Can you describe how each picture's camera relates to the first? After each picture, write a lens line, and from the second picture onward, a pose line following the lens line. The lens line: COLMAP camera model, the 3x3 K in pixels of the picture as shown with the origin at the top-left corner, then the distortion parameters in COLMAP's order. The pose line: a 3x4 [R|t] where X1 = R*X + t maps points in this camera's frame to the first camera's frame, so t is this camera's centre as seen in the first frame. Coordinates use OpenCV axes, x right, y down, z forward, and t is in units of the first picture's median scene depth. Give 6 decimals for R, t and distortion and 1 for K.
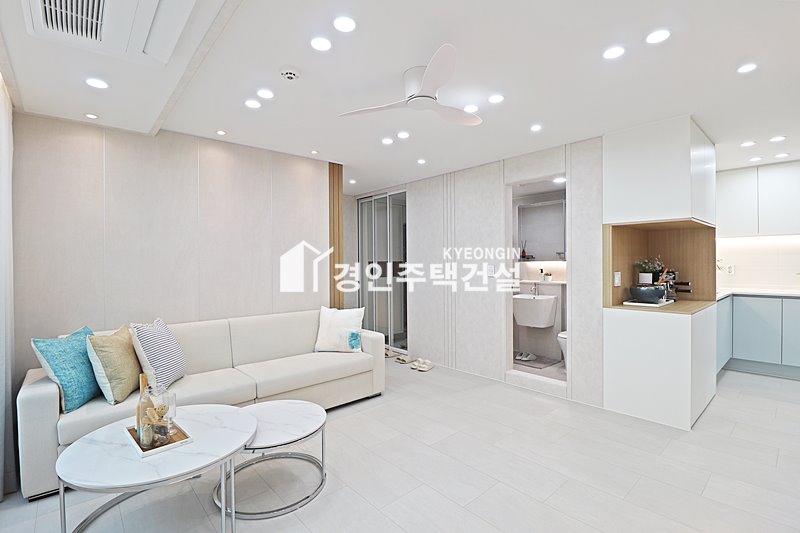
lens RADIAL K [[369.5, 0, 400.4], [0, 369.5, 266.0], [0, 0, 1]] dist [-0.008253, -0.007121]
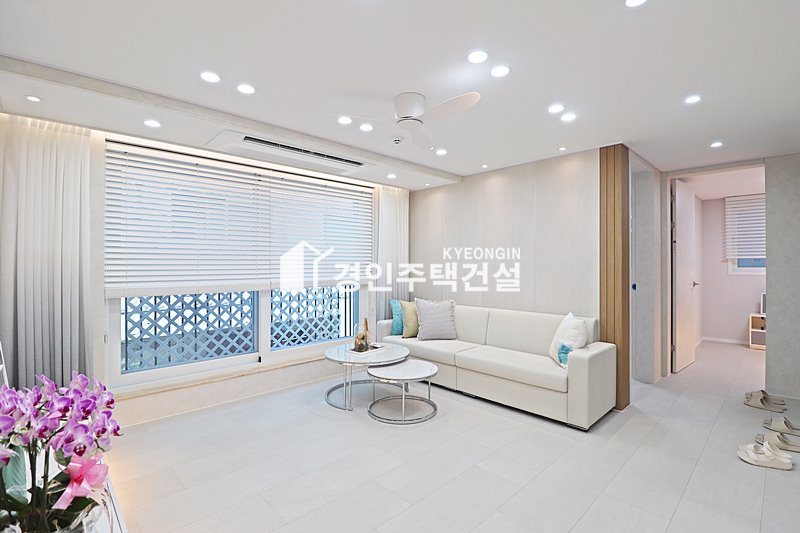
lens RADIAL K [[369.5, 0, 405.5], [0, 369.5, 263.4], [0, 0, 1]] dist [-0.008253, -0.007121]
pose [[0.044087, 0.003693, -0.999021, 0.727694], [-0.008309, 0.999960, 0.003330, -0.013319], [0.998993, 0.008154, 0.044116, 0.582221]]
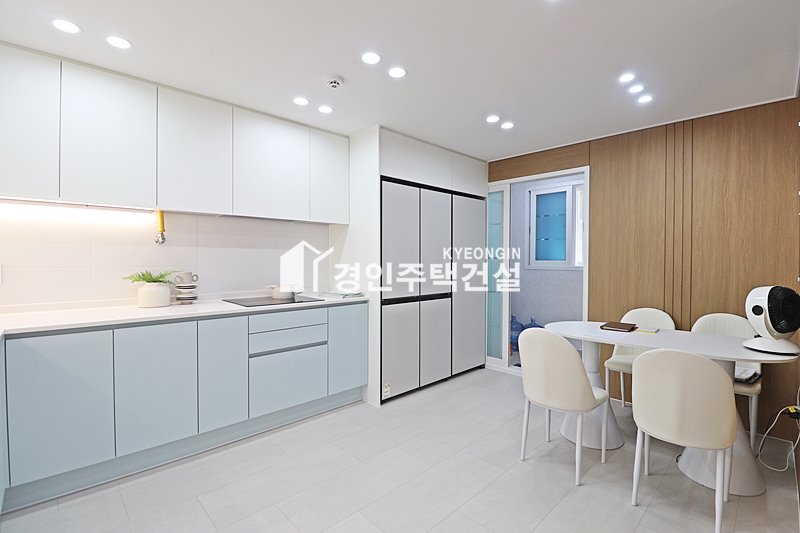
lens RADIAL K [[369.5, 0, 402.8], [0, 369.5, 265.6], [0, 0, 1]] dist [-0.008253, -0.007121]
pose [[-0.048216, -0.007326, 0.998810, 0.579351], [0.008111, 0.999937, 0.007726, -0.001232], [-0.998804, 0.008474, -0.048154, 0.687869]]
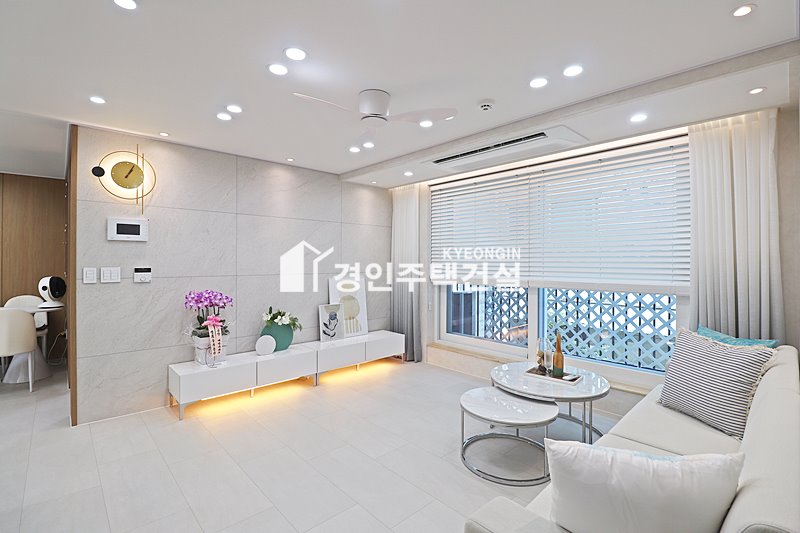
lens RADIAL K [[369.5, 0, 406.9], [0, 369.5, 261.1], [0, 0, 1]] dist [-0.008253, -0.007121]
pose [[-0.999421, 0.004467, -0.033730, -0.001374], [0.004118, 0.999937, 0.010403, -0.018814], [0.033774, 0.010258, -0.999377, 1.311214]]
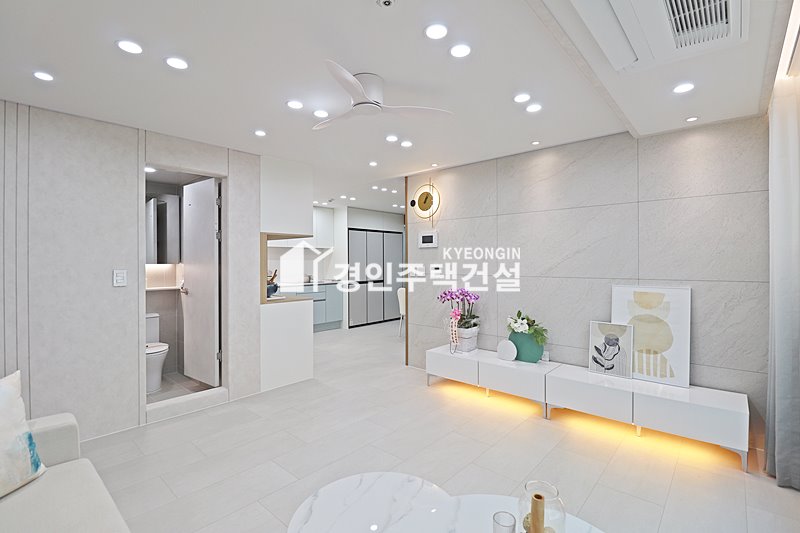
lens RADIAL K [[369.5, 0, 404.2], [0, 369.5, 261.9], [0, 0, 1]] dist [-0.008253, -0.007121]
pose [[-0.118885, 0.007966, 0.992876, -0.597341], [0.014270, 0.999878, -0.006313, -0.006217], [-0.992805, 0.013418, -0.118985, 0.633846]]
